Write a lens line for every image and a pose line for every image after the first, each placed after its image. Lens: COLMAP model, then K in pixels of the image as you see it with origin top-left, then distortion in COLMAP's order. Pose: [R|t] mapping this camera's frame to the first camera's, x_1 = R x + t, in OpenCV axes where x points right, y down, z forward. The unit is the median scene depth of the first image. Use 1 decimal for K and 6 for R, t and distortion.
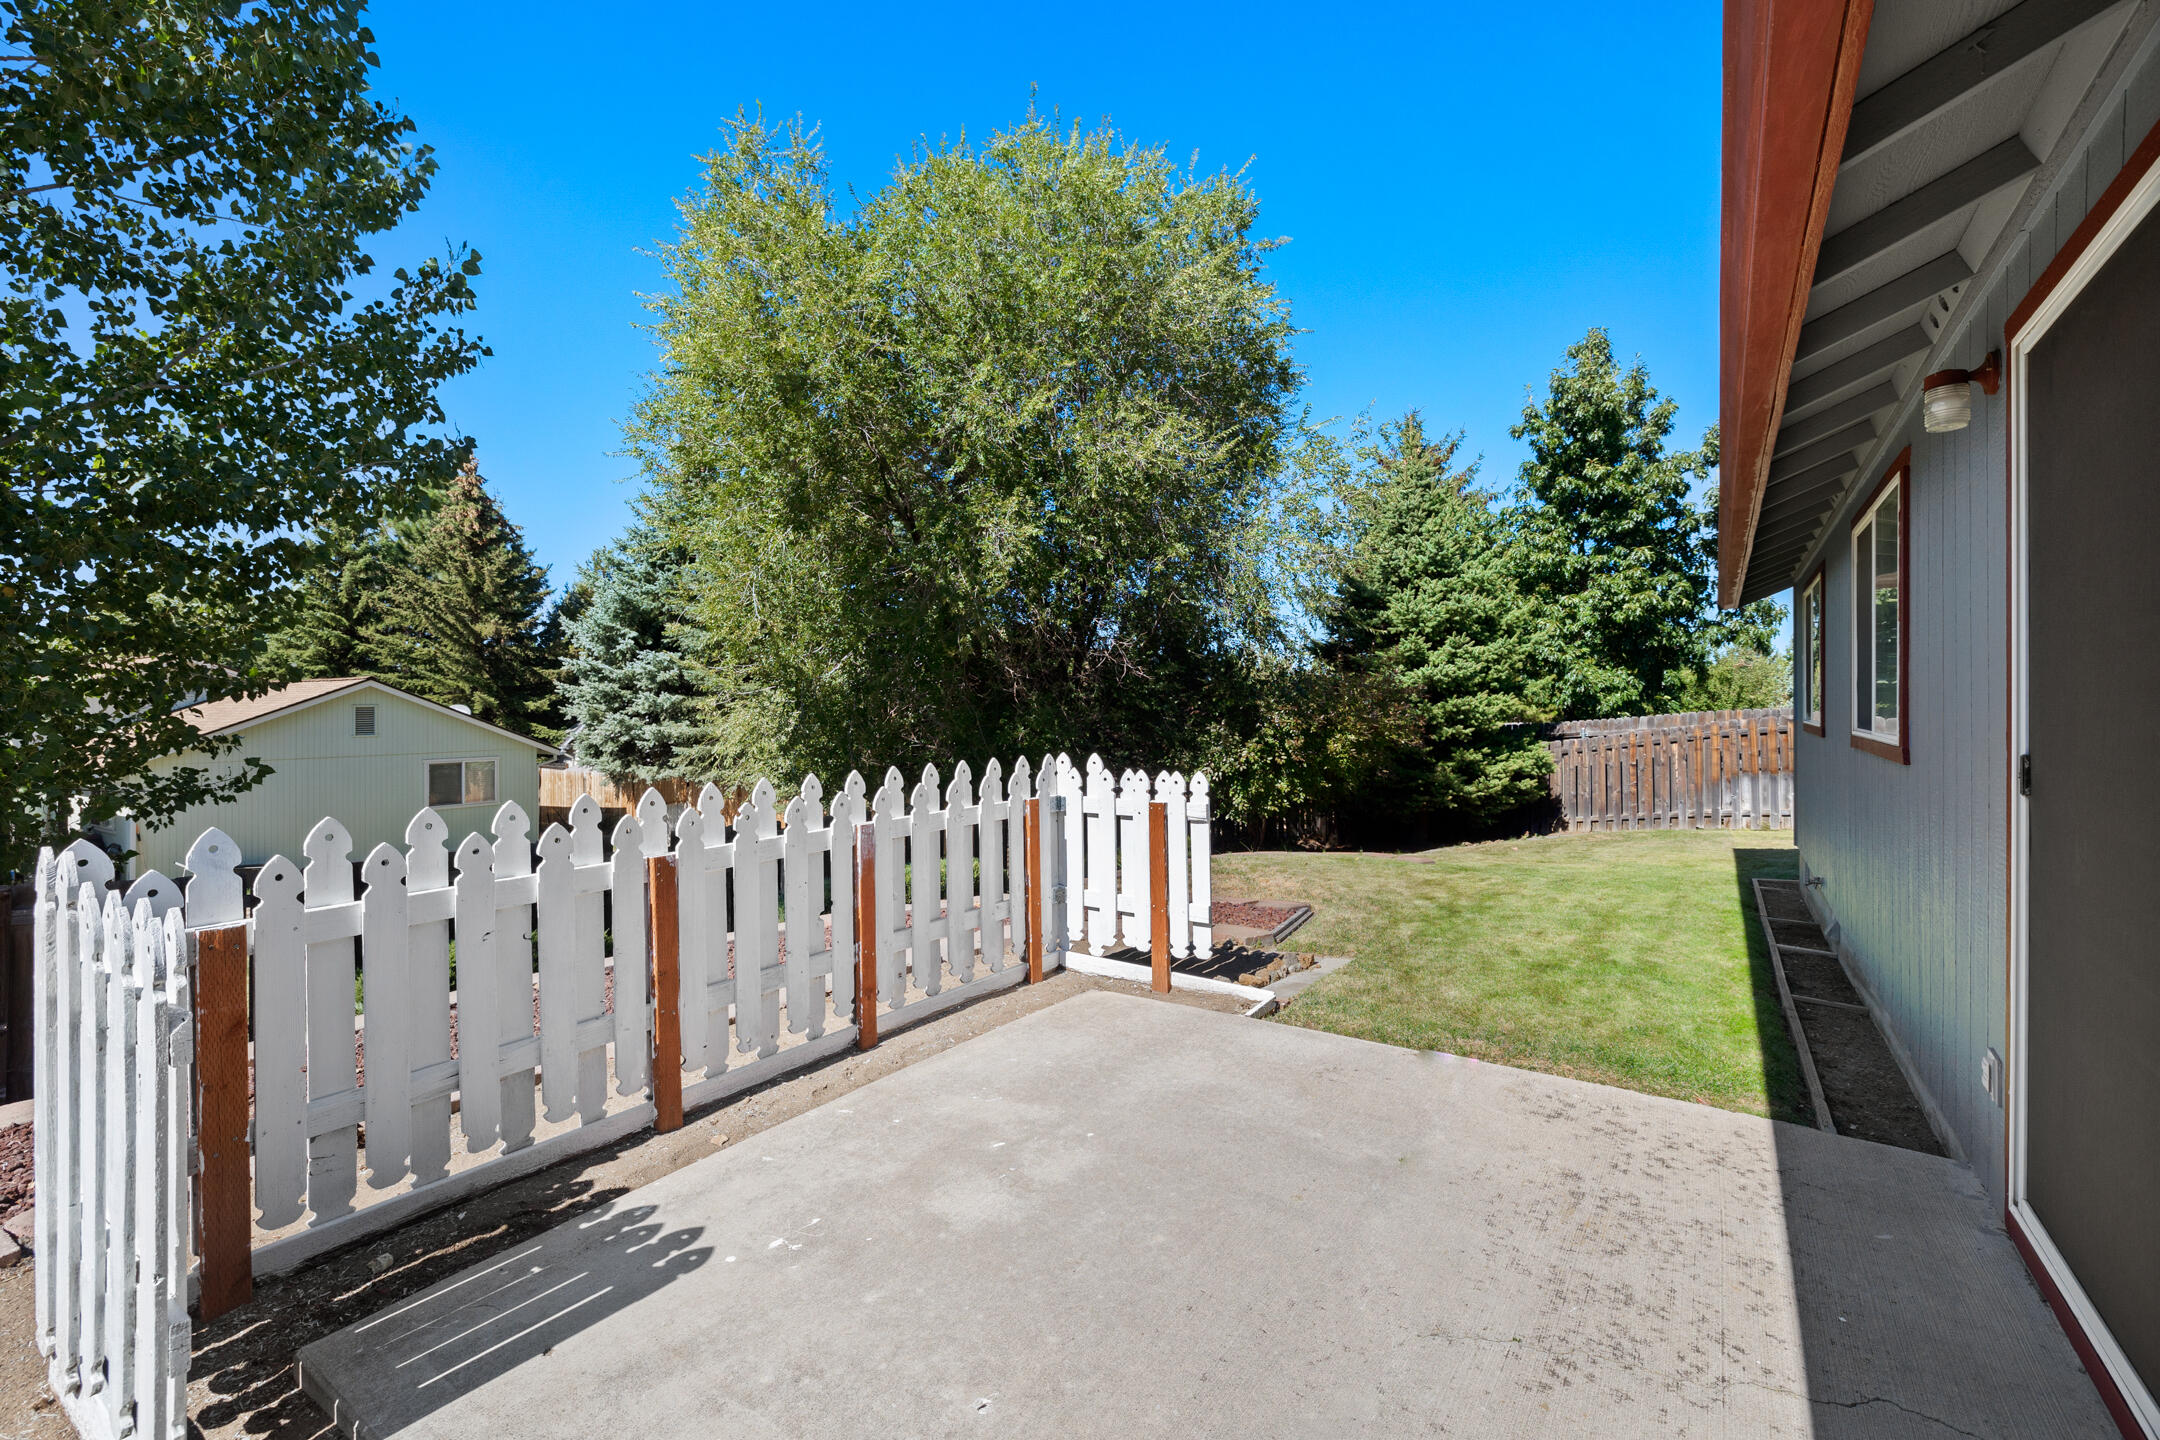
lens RADIAL K [[924.0, 0, 1071.8], [0, 924.0, 725.4], [0, 0, 1]] dist [0.045543, 0.000213]
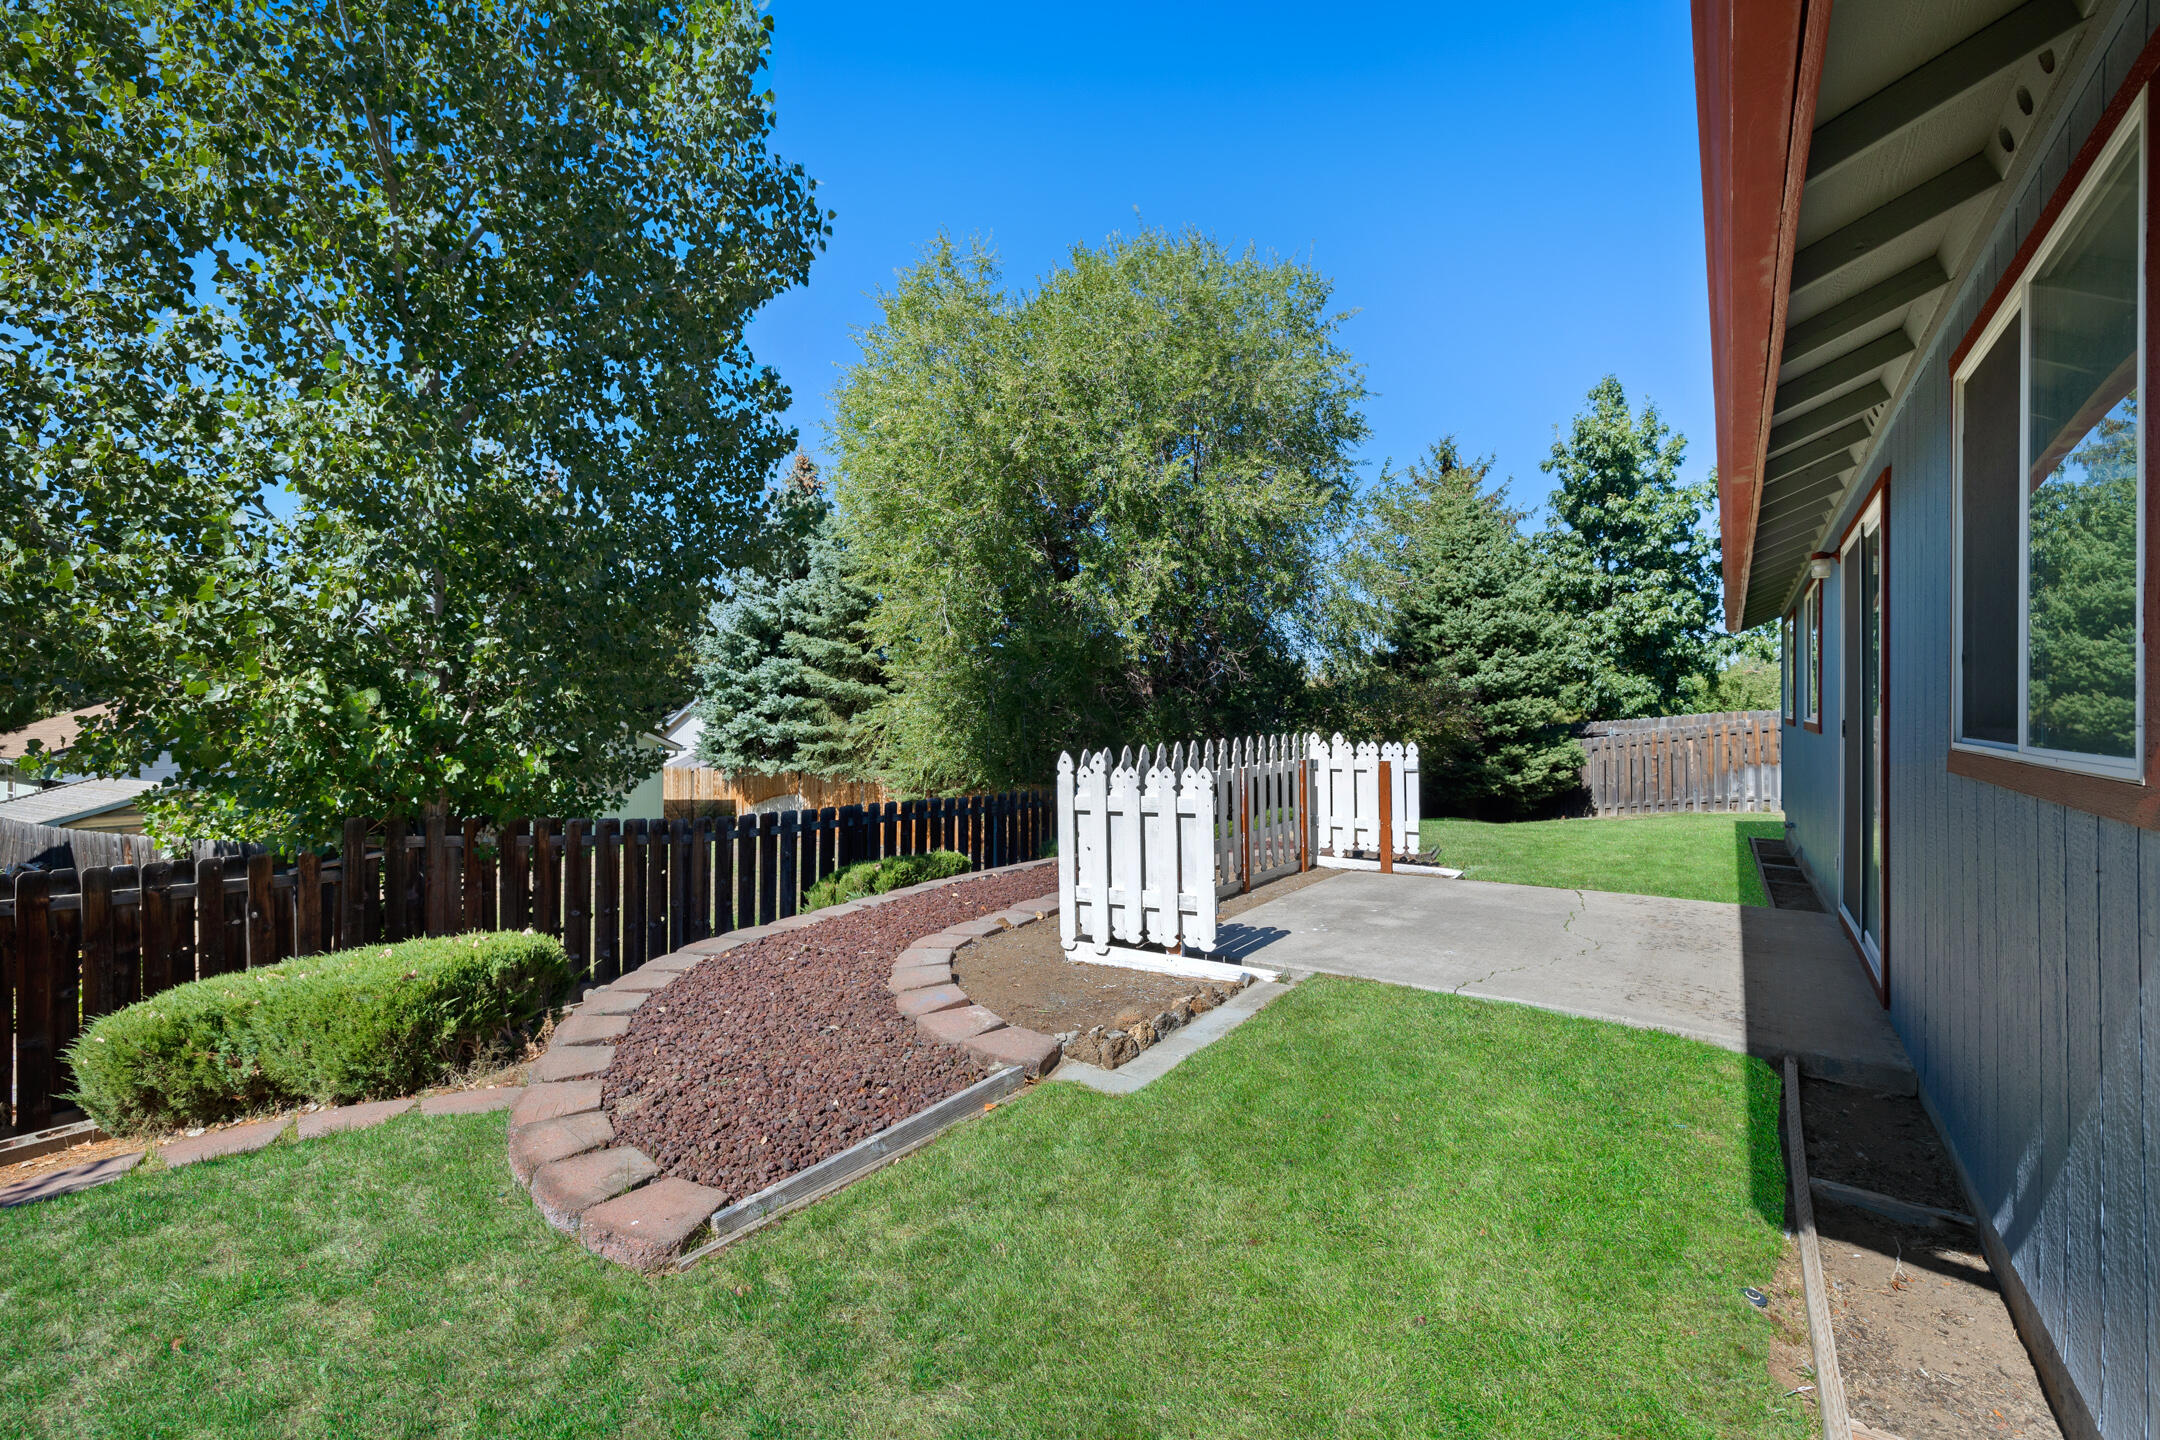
lens RADIAL K [[924.0, 0, 1086.7], [0, 924.0, 713.1], [0, 0, 1]] dist [0.045543, 0.000213]
pose [[0.999994, 0.002144, 0.002586, -0.103476], [-0.002102, 0.999862, -0.016453, 0.005955], [-0.002621, 0.016448, 0.999861, -0.155147]]
